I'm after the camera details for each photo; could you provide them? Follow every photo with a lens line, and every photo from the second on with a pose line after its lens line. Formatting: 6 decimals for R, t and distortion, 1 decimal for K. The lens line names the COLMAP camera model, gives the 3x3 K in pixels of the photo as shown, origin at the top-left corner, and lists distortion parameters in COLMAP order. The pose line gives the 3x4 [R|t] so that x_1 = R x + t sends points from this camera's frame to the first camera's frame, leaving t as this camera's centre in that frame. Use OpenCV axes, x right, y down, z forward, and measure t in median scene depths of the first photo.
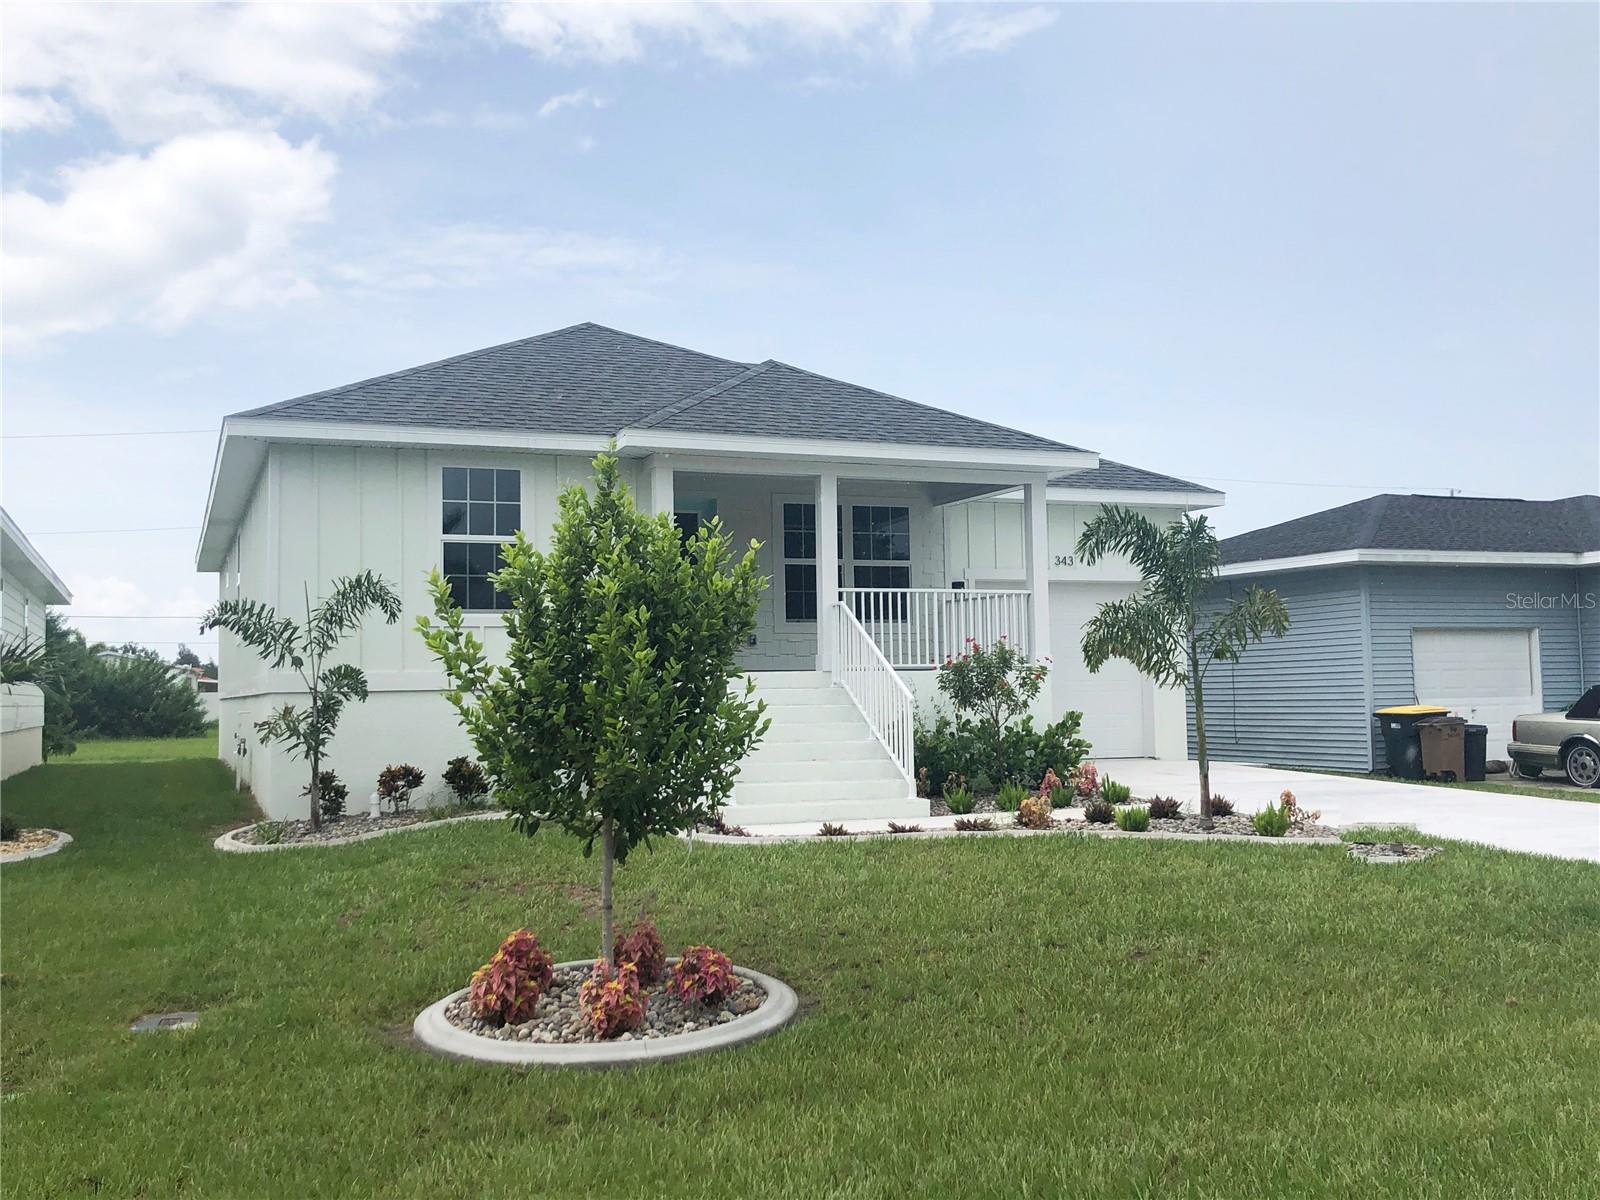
lens RADIAL K [[1613.4, 0, 800.0], [0, 1613.4, 600.0], [0, 0, 1]] dist [0.061916, -0.001538]
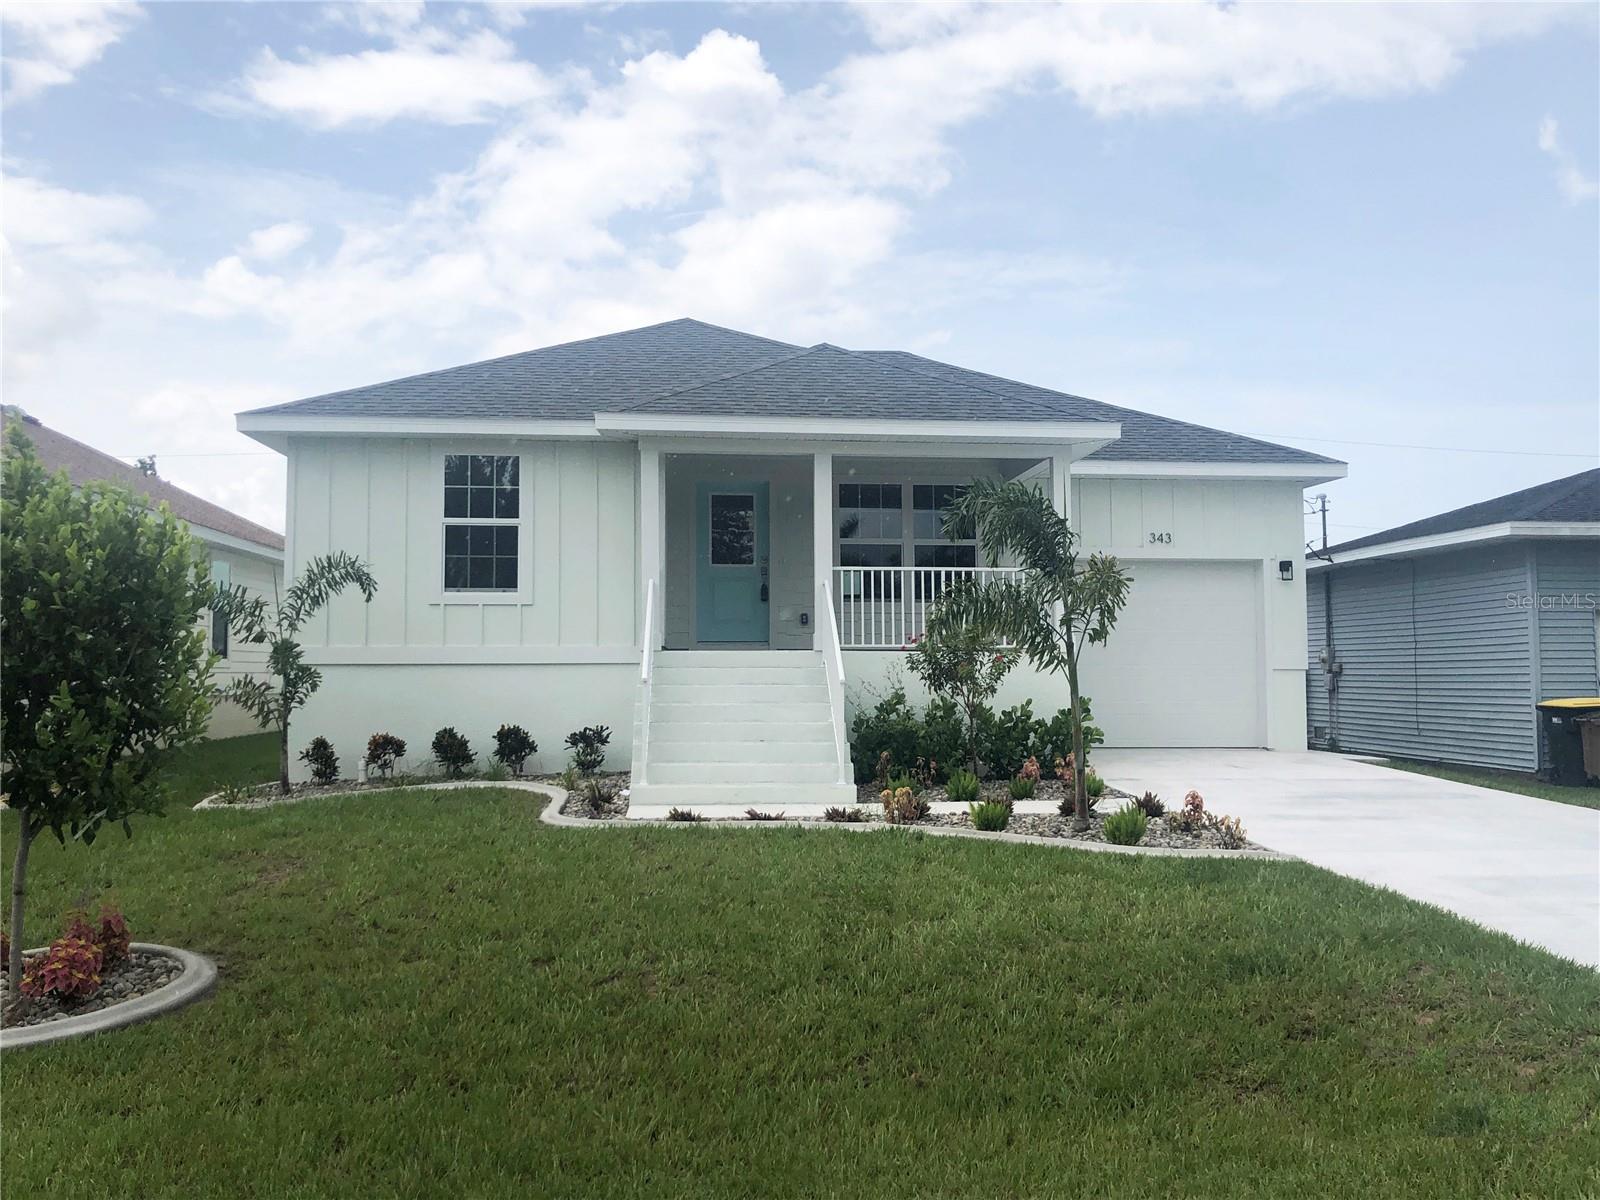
lens RADIAL K [[1465.2, 0, 798.1], [0, 1465.2, 538.0], [0, 0, 1]] dist [0.031111, 0.004211]
pose [[0.956233, -0.010785, -0.292408, 0.277861], [0.001572, 0.999495, -0.031725, 0.003713], [0.292602, 0.029876, 0.955767, 0.140522]]
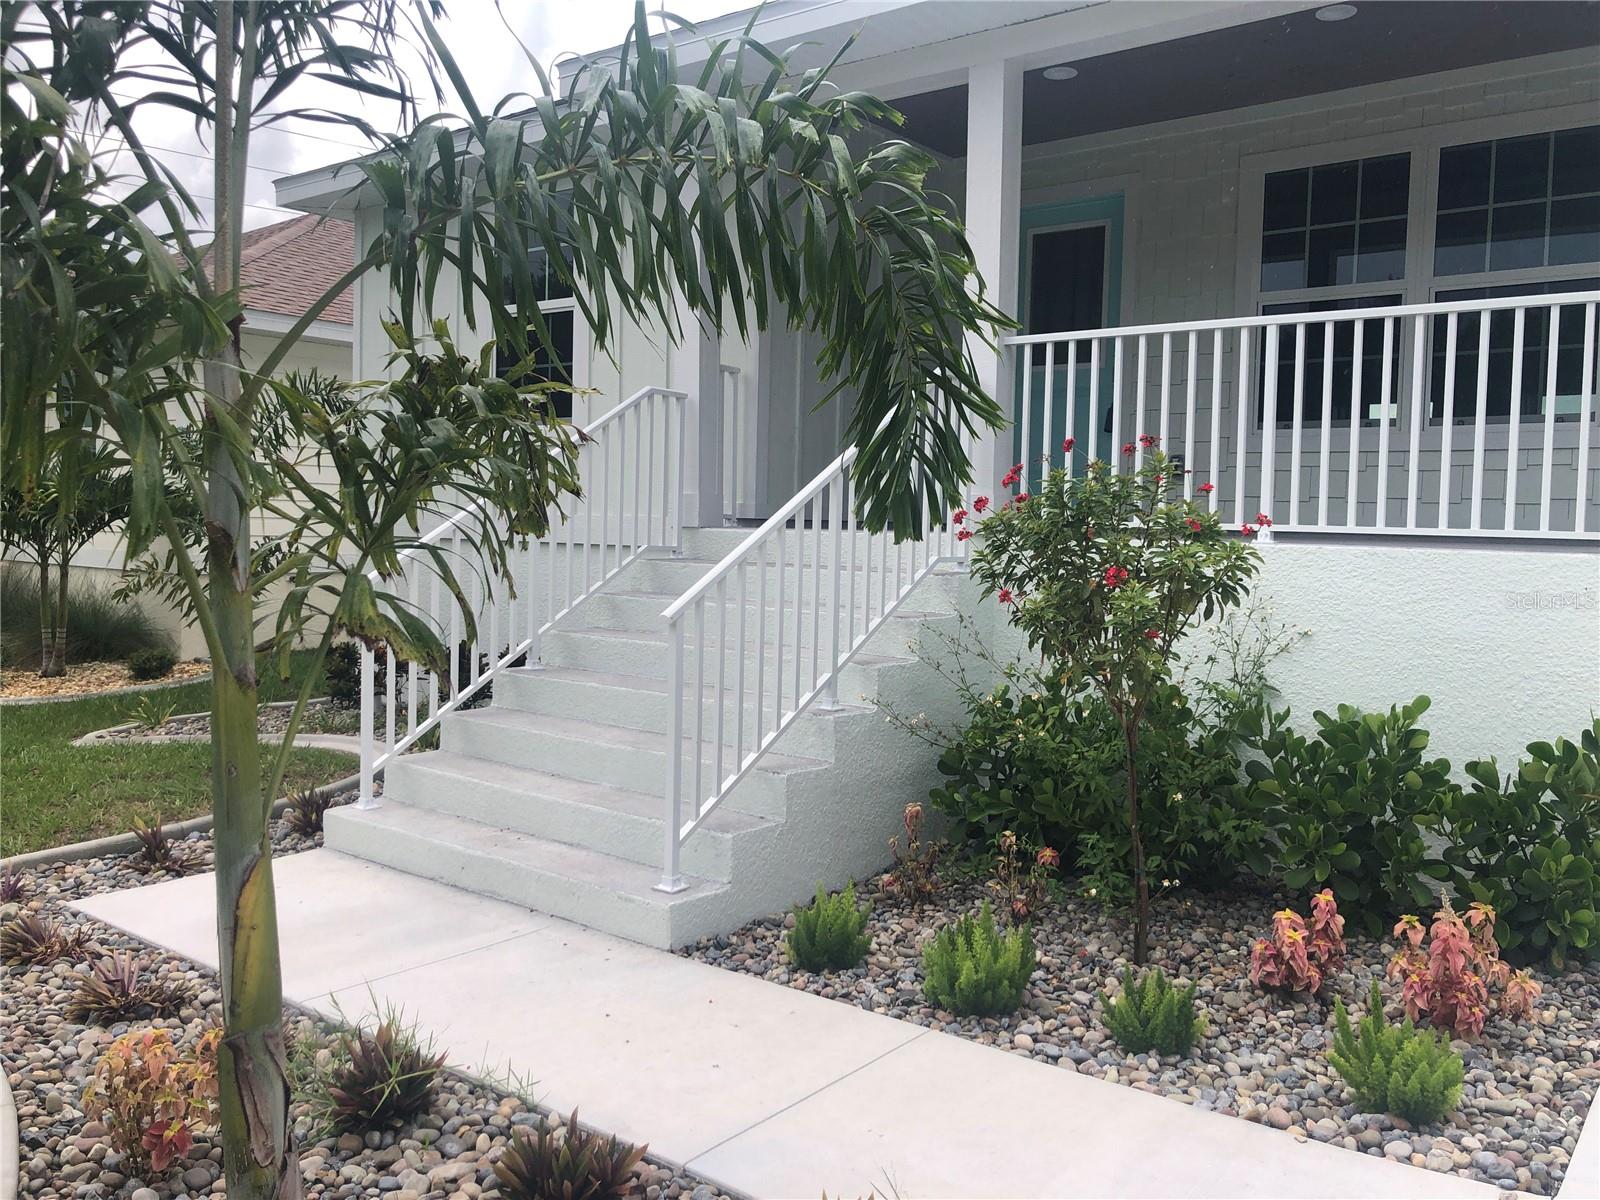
lens RADIAL K [[1304.6, 0, 800.0], [0, 1304.6, 600.0], [0, 0, 1]] dist [0.026743, -0.014788]
pose [[0.504941, 0.081511, -0.859297, 0.310544], [0.020257, 0.994138, 0.106205, 0.024179], [0.862916, -0.071035, 0.500329, 0.804874]]
